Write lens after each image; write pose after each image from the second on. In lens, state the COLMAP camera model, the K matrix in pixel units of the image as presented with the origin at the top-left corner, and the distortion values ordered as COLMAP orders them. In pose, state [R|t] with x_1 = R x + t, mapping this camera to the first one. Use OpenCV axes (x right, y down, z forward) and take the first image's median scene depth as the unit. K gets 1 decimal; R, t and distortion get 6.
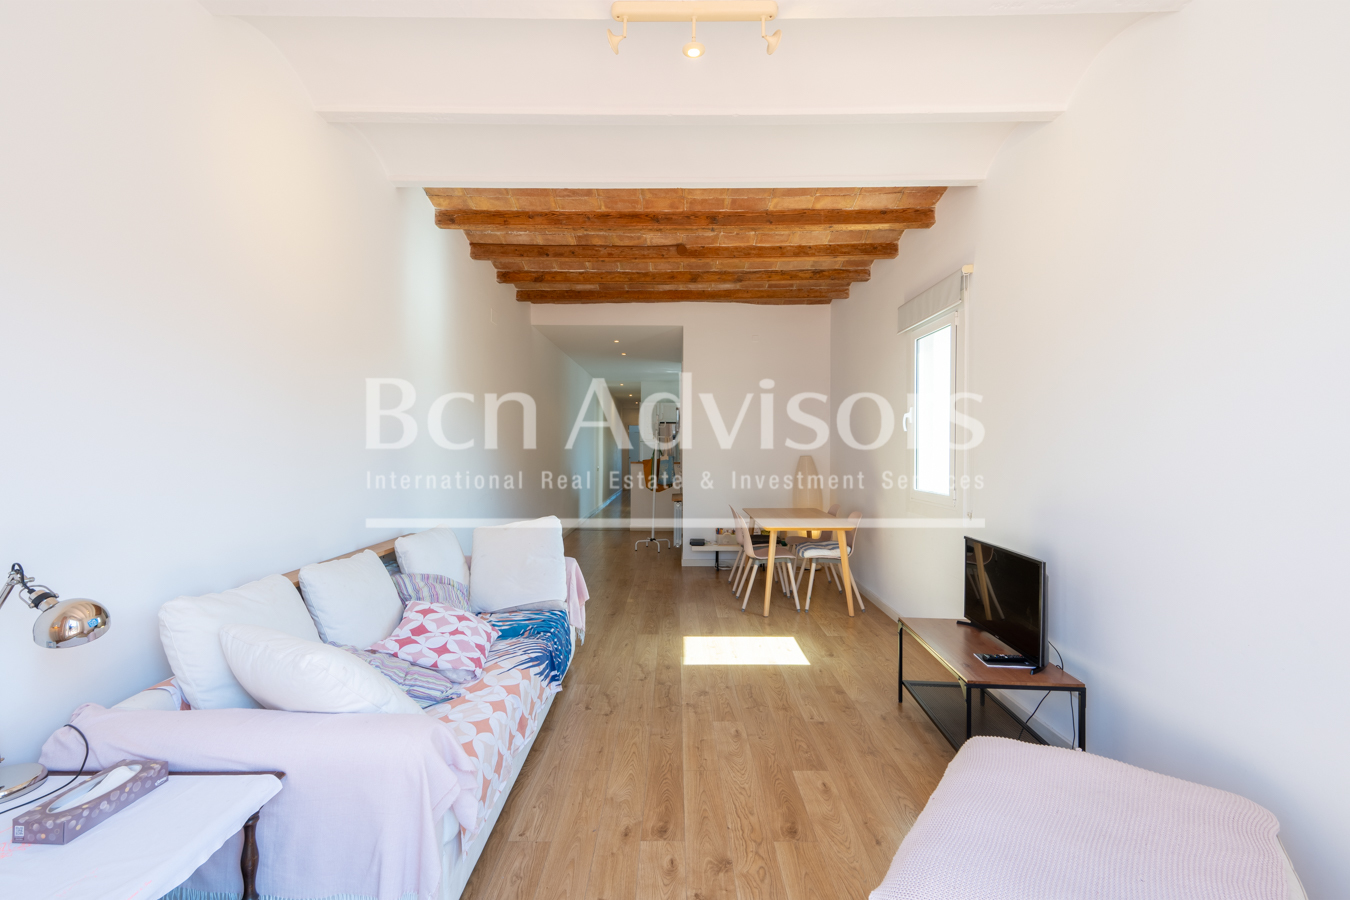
lens RADIAL K [[593.0, 0, 672.4], [0, 593.0, 448.8], [0, 0, 1]] dist [-0.000558, 0.000464]
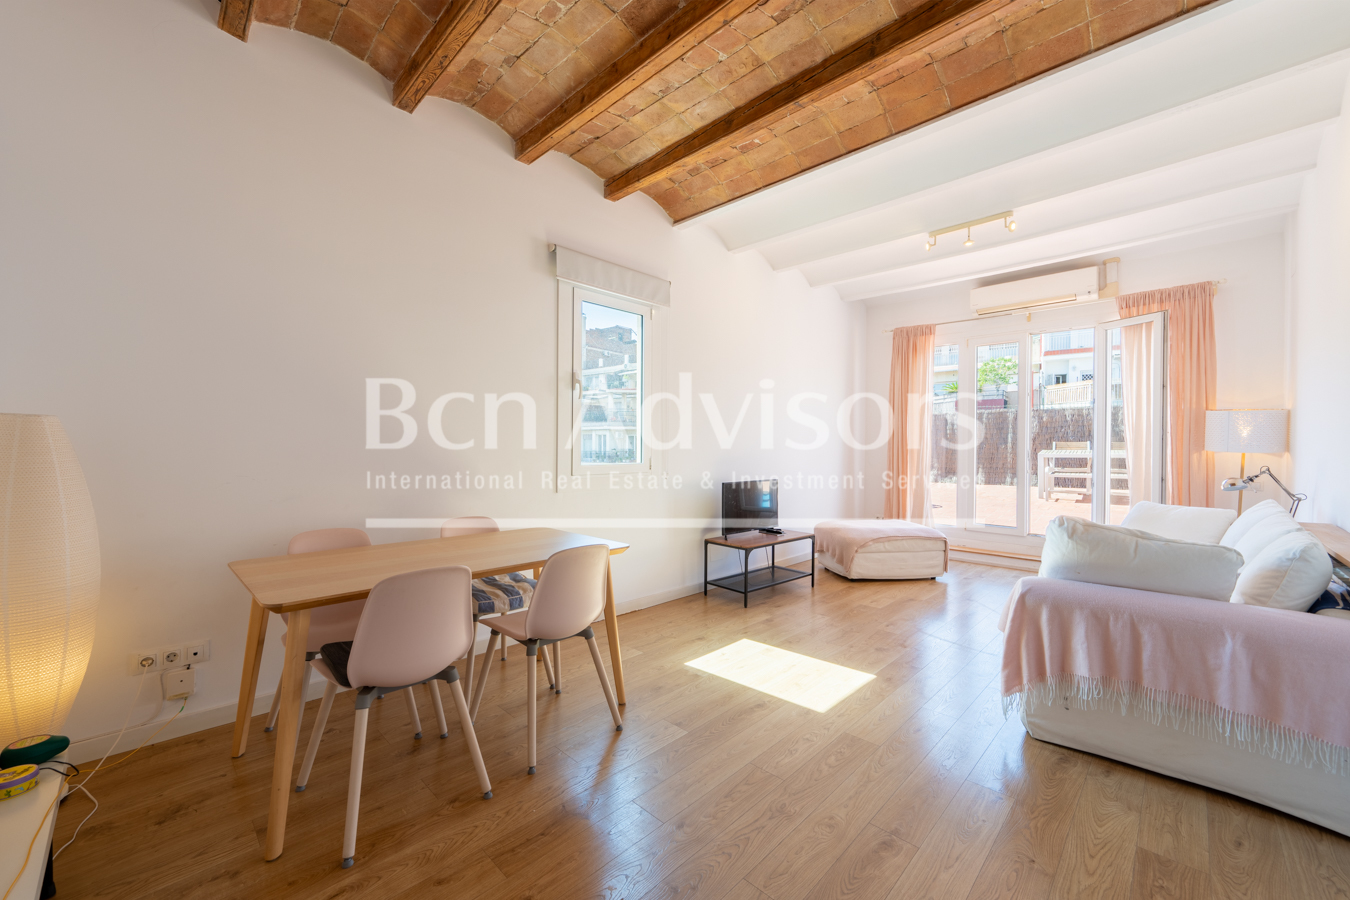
lens RADIAL K [[530.7, 0, 676.5], [0, 530.7, 448.1], [0, 0, 1]] dist [0.001797, 0.000374]
pose [[-0.721196, -0.006990, 0.692696, -0.346799], [-0.002178, 0.999967, 0.007823, 0.046630], [-0.692728, 0.004134, -0.721187, 1.978399]]
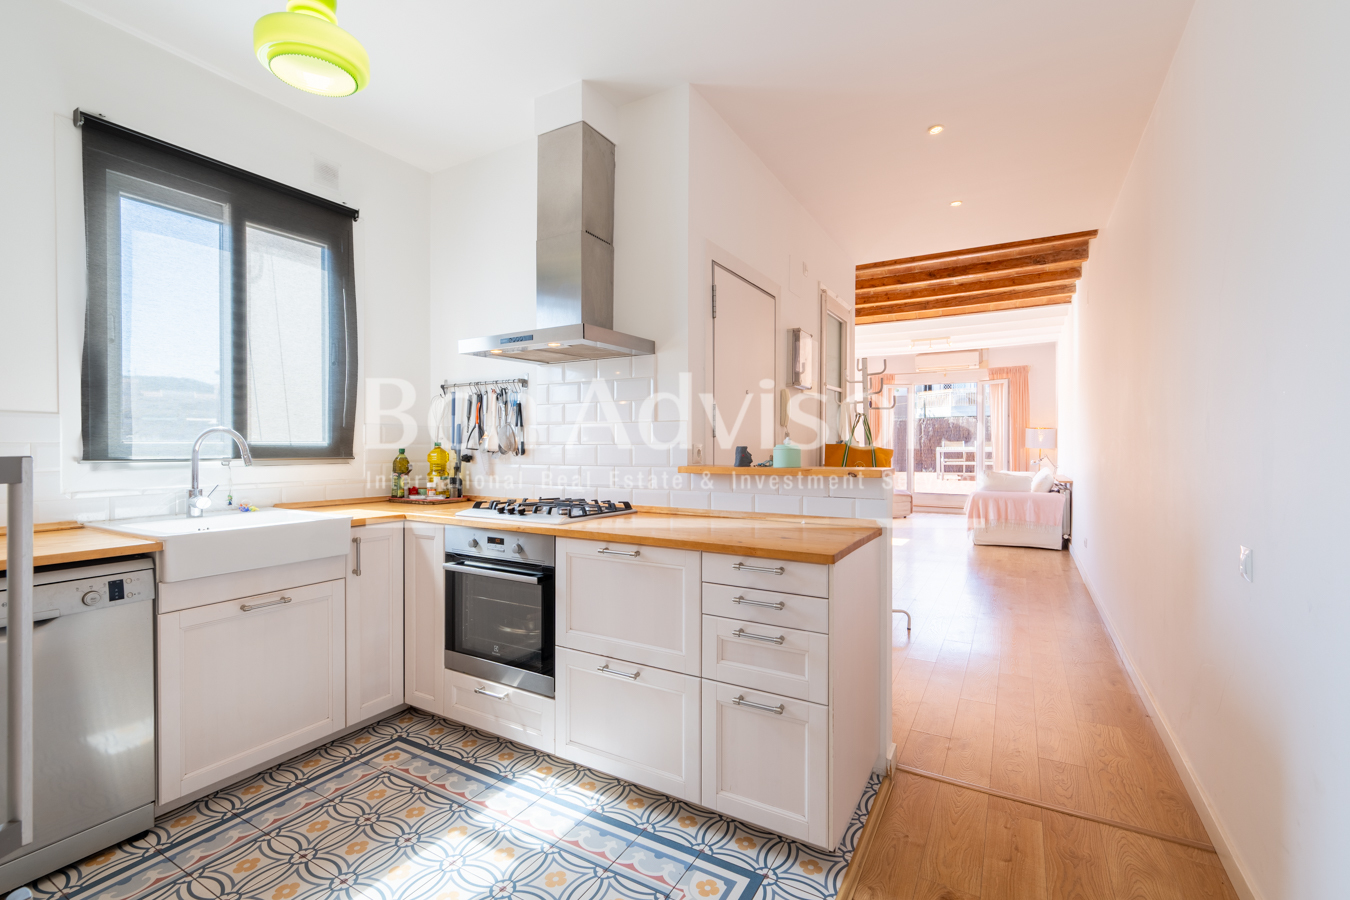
lens RADIAL K [[593.0, 0, 672.4], [0, 593.0, 448.8], [0, 0, 1]] dist [-0.000558, 0.000464]
pose [[-0.865194, -0.003860, 0.501423, -0.336634], [0.002428, 0.999926, 0.011887, 0.025487], [-0.501432, 0.011501, -0.865121, 3.702793]]
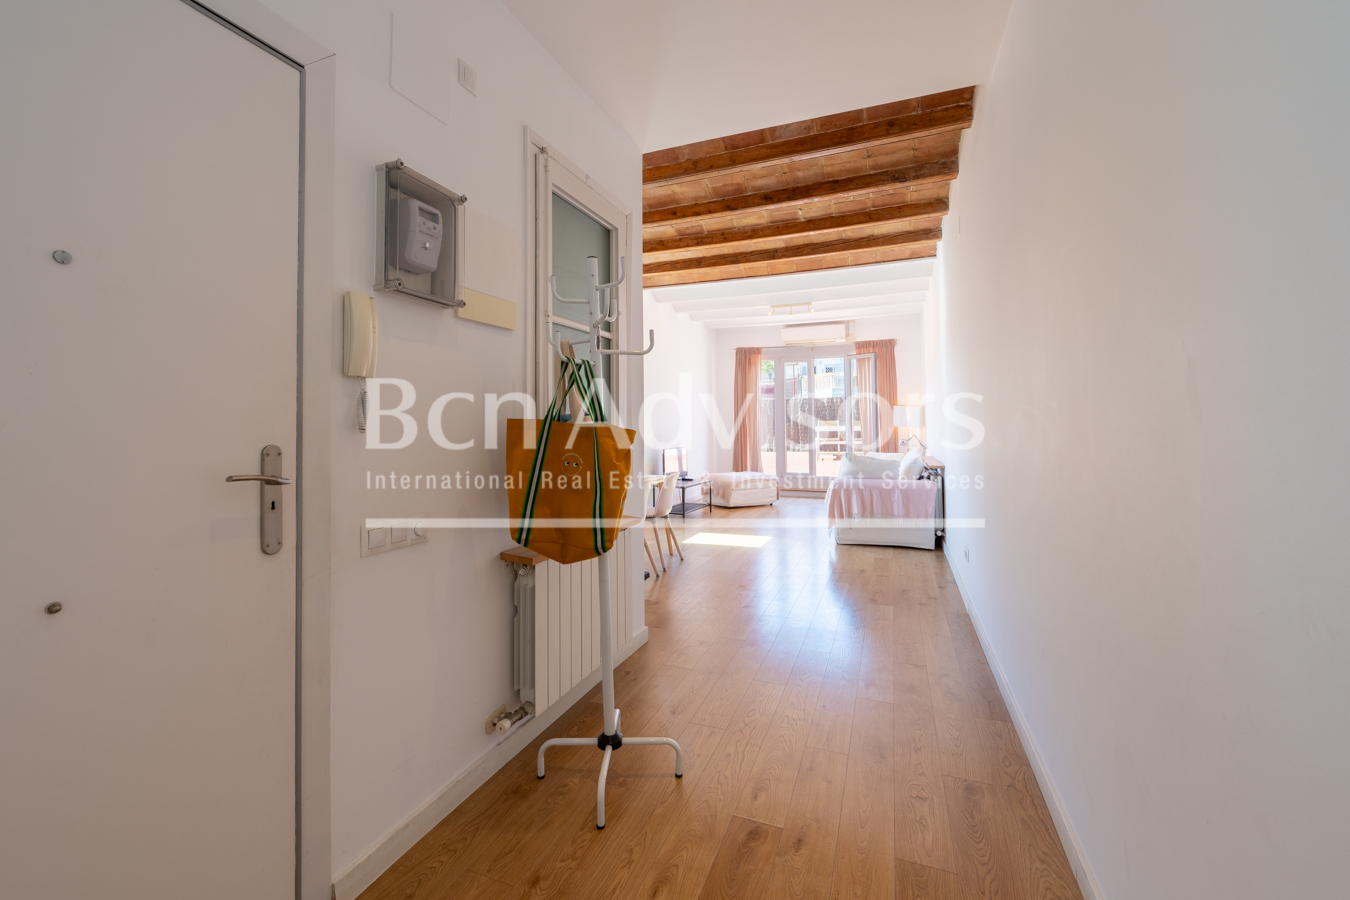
lens RADIAL K [[544.5, 0, 674.7], [0, 544.5, 404.4], [0, 0, 1]] dist [0.000367, 0.000082]
pose [[-0.929595, 0.020362, 0.368020, -0.366155], [0.008621, 0.999401, -0.033519, 0.034952], [-0.368482, -0.027987, -0.929214, 2.959681]]
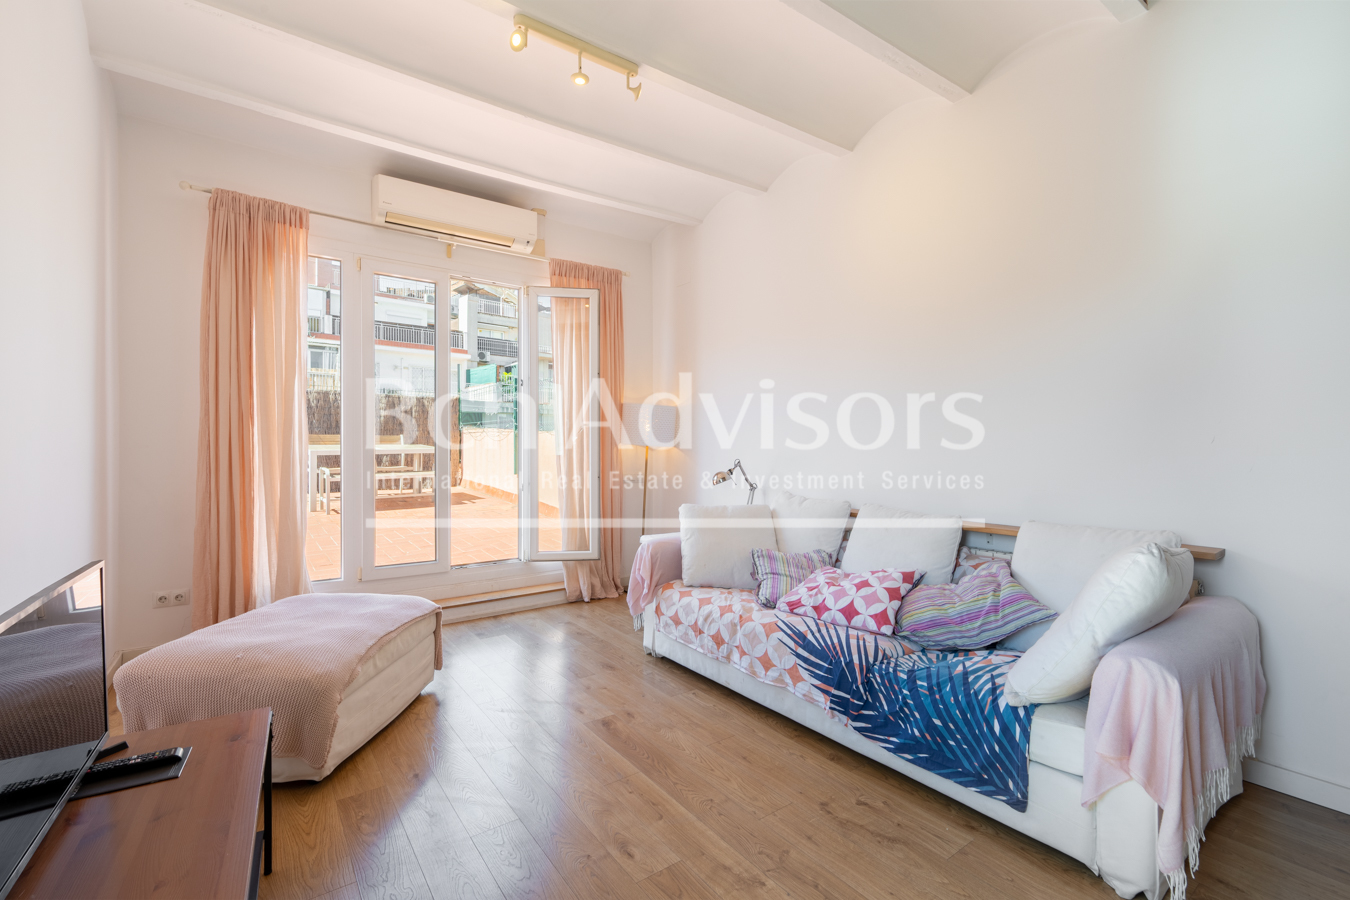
lens RADIAL K [[593.0, 0, 672.4], [0, 593.0, 448.8], [0, 0, 1]] dist [-0.000558, 0.000464]
pose [[-0.809998, 0.000444, -0.586433, 0.374244], [-0.007502, 0.999910, 0.011119, 0.054170], [0.586385, 0.013406, -0.809922, 1.330955]]
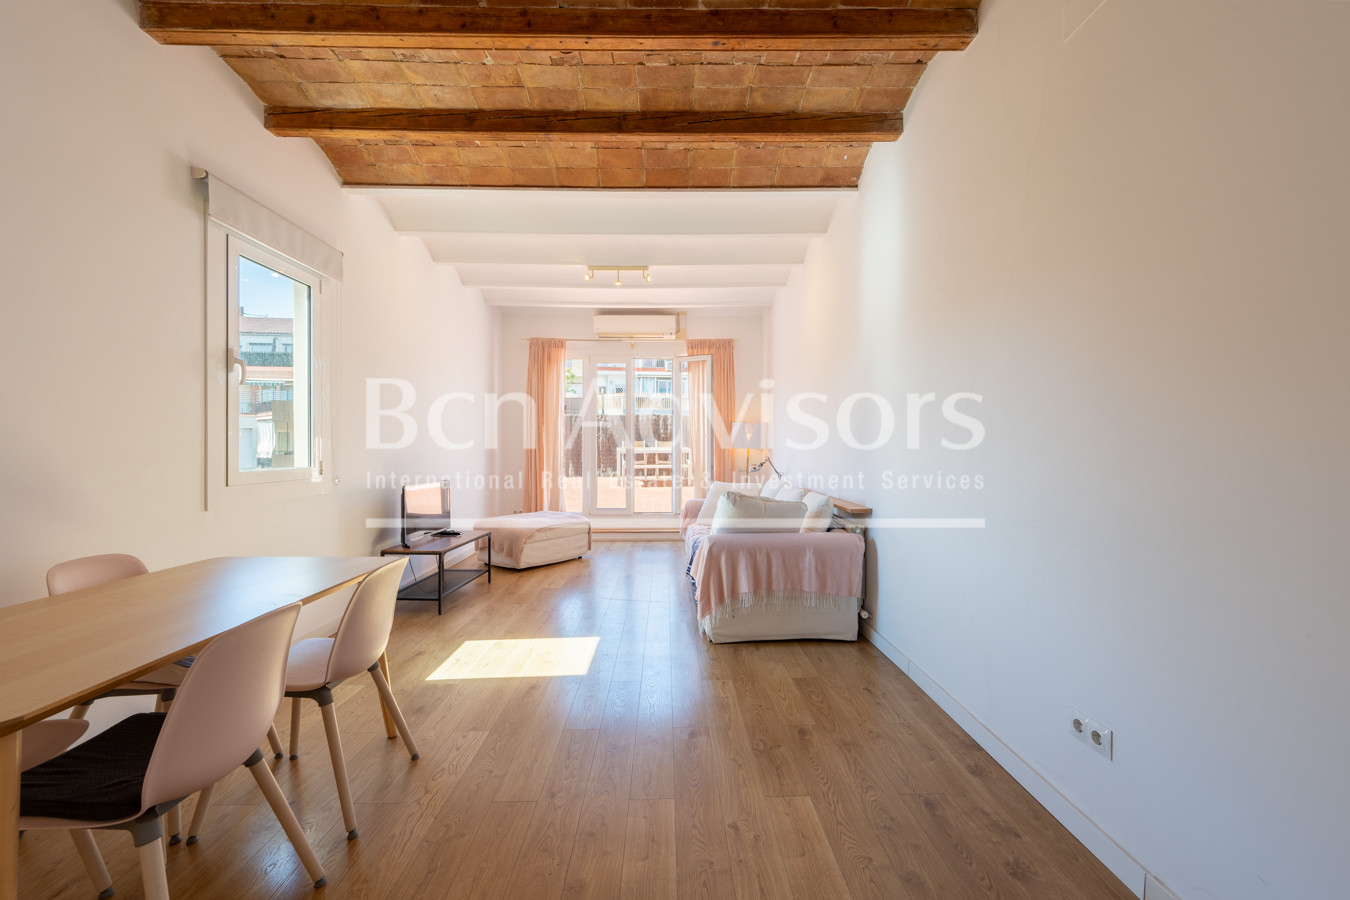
lens RADIAL K [[530.7, 0, 676.5], [0, 530.7, 448.1], [0, 0, 1]] dist [0.001797, 0.000374]
pose [[-0.999693, -0.001721, -0.024709, -0.111417], [-0.001943, 0.999958, 0.008967, 0.044431], [0.024693, 0.009012, -0.999654, 2.167243]]
